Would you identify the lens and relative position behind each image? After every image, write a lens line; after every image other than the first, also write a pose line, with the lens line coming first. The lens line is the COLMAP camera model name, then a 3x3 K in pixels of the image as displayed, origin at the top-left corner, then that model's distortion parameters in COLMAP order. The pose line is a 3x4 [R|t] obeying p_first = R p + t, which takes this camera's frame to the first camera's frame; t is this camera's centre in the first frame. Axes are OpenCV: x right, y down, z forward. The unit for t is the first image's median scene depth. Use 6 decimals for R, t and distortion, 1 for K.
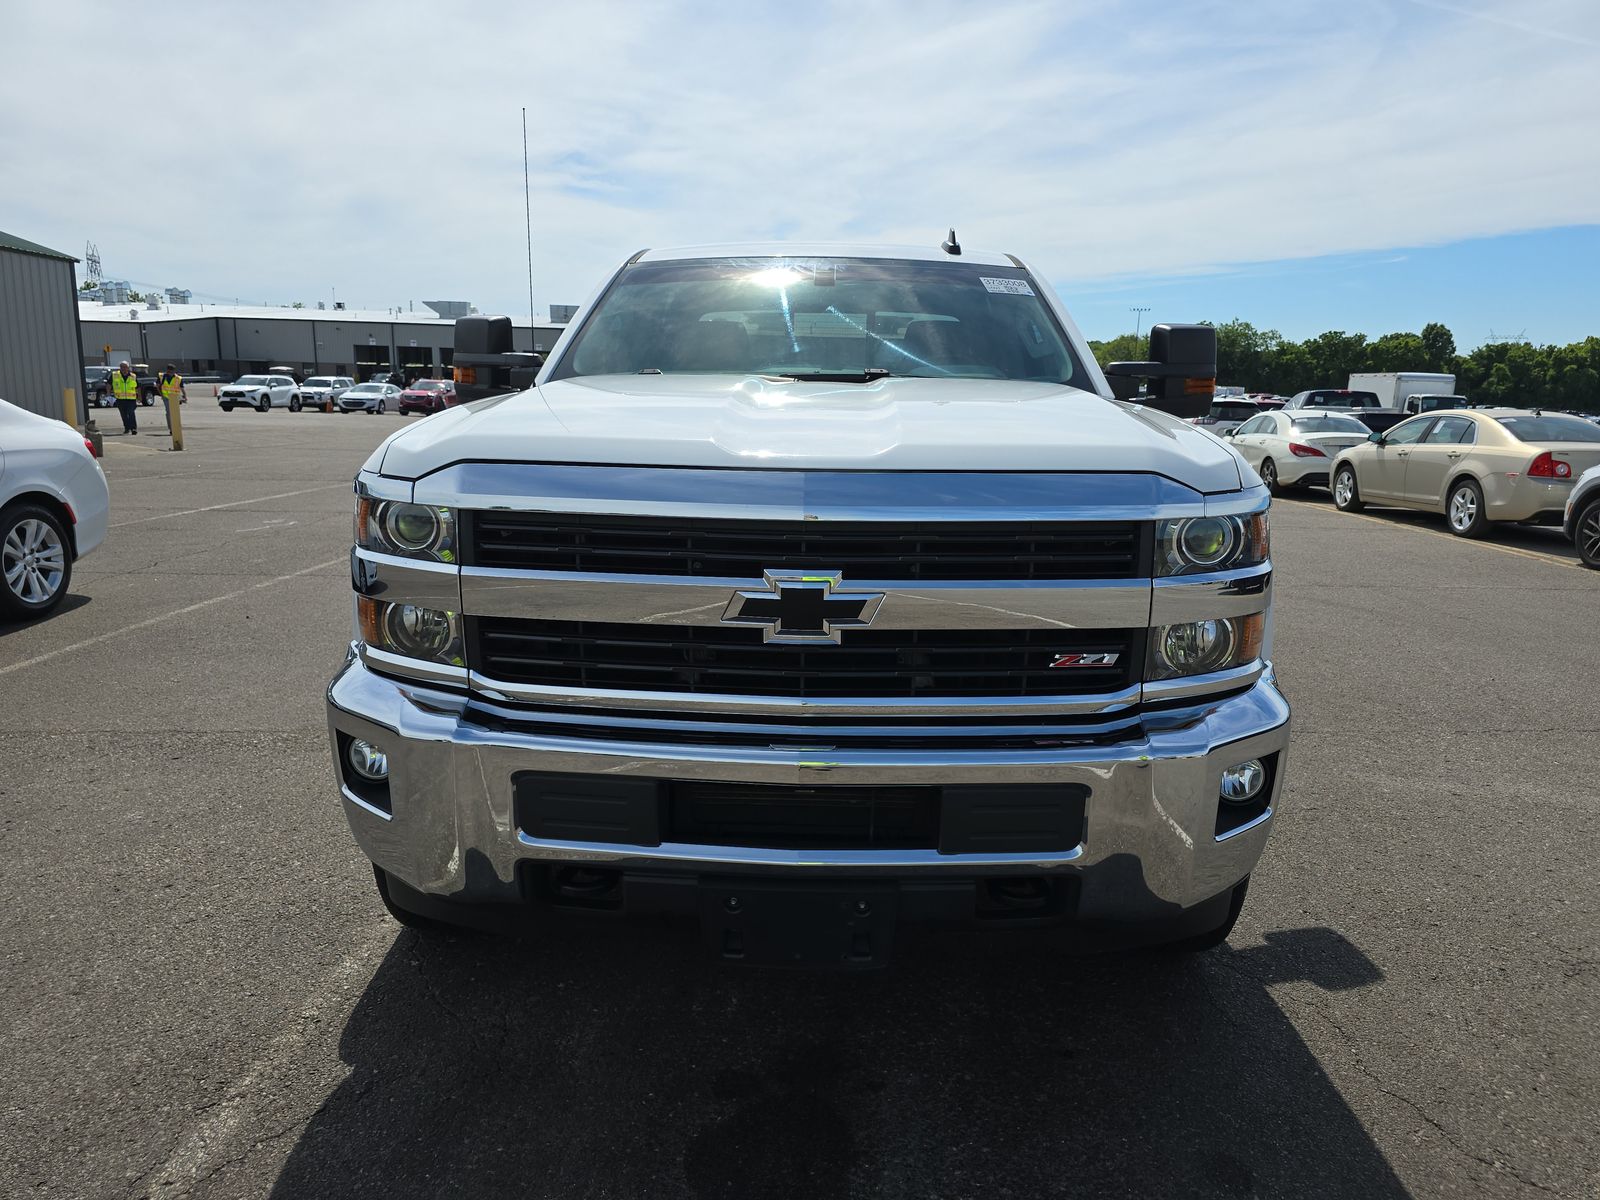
lens RADIAL K [[1081.4, 0, 839.5], [0, 1081.4, 611.4], [0, 0, 1]] dist [0.027594, -0.022287]
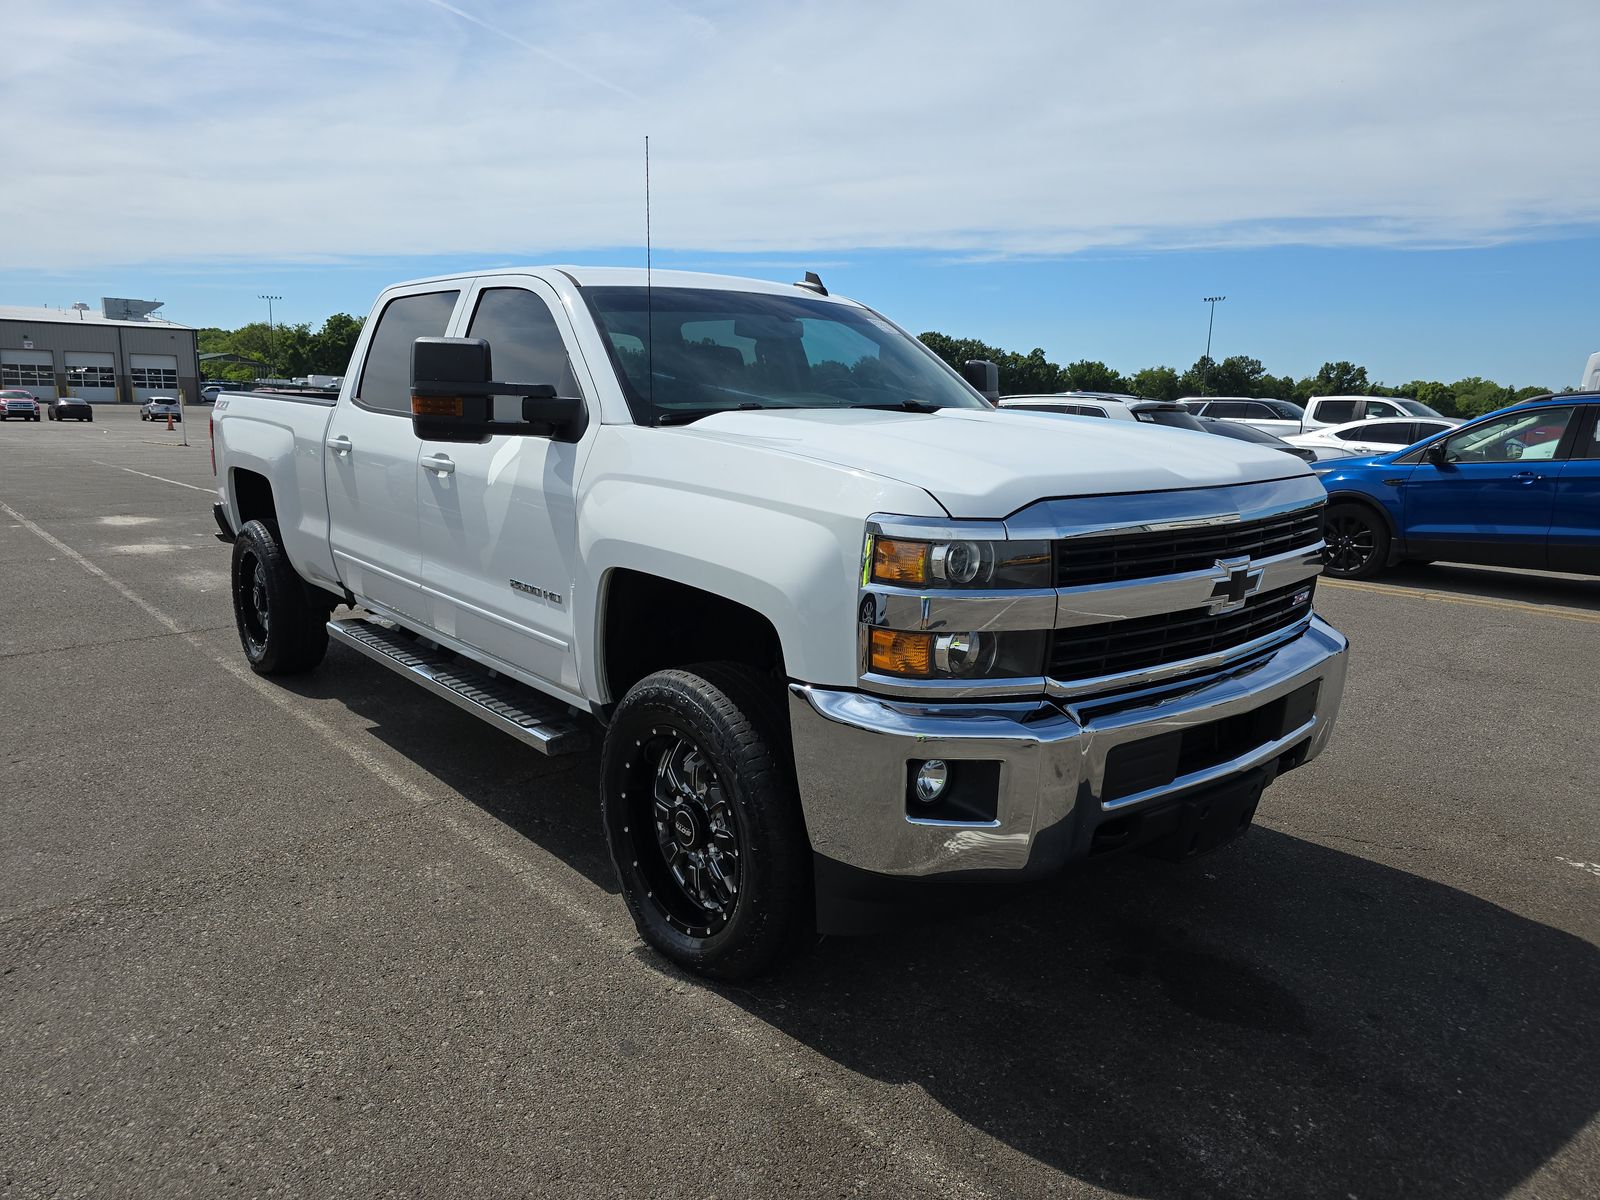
lens RADIAL K [[1081.4, 0, 804.0], [0, 1081.4, 597.5], [0, 0, 1]] dist [0.027594, -0.022287]
pose [[0.739996, -0.128980, 0.660129, -1.069541], [0.132251, 0.990184, 0.045216, -0.096334], [-0.659482, 0.053843, 0.749790, 0.242473]]
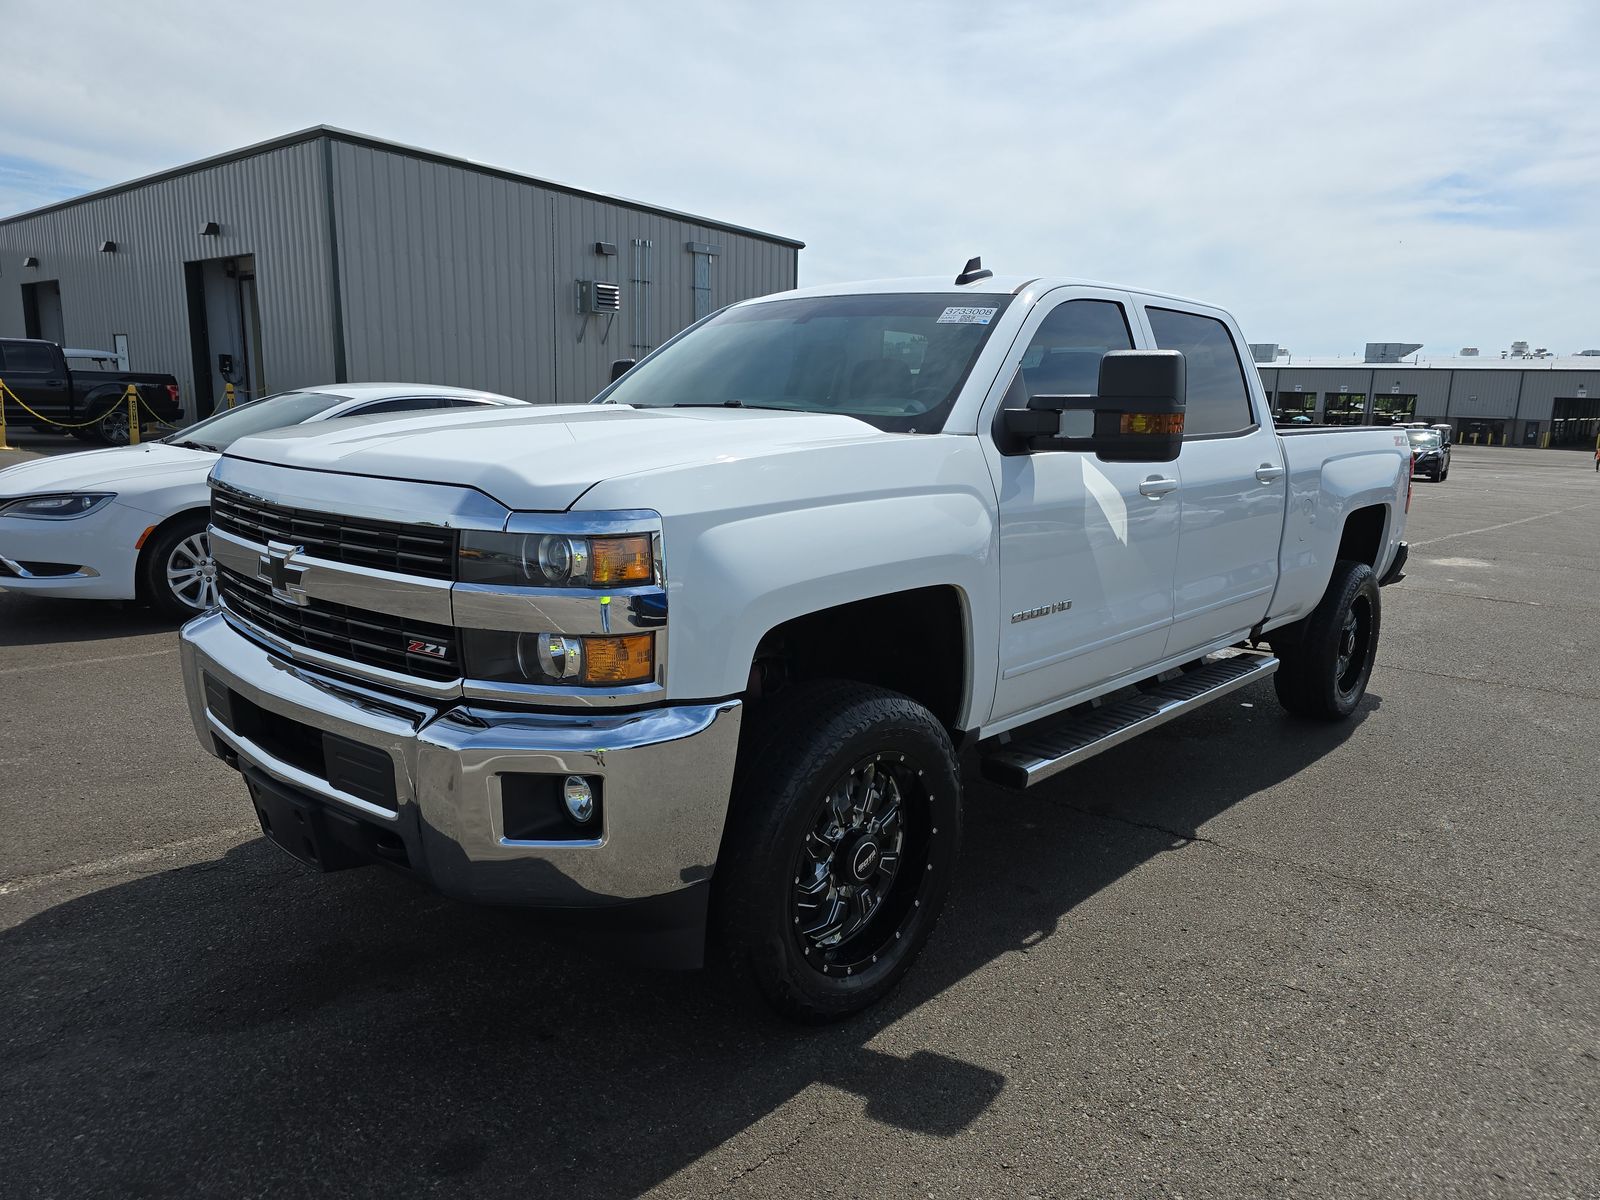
lens RADIAL K [[1081.4, 0, 831.7], [0, 1081.4, 613.3], [0, 0, 1]] dist [0.027594, -0.022287]
pose [[0.754177, 0.127093, -0.644255, 1.026196], [-0.149551, 0.988553, 0.019946, -0.062008], [0.639415, 0.081306, 0.764550, 0.325736]]
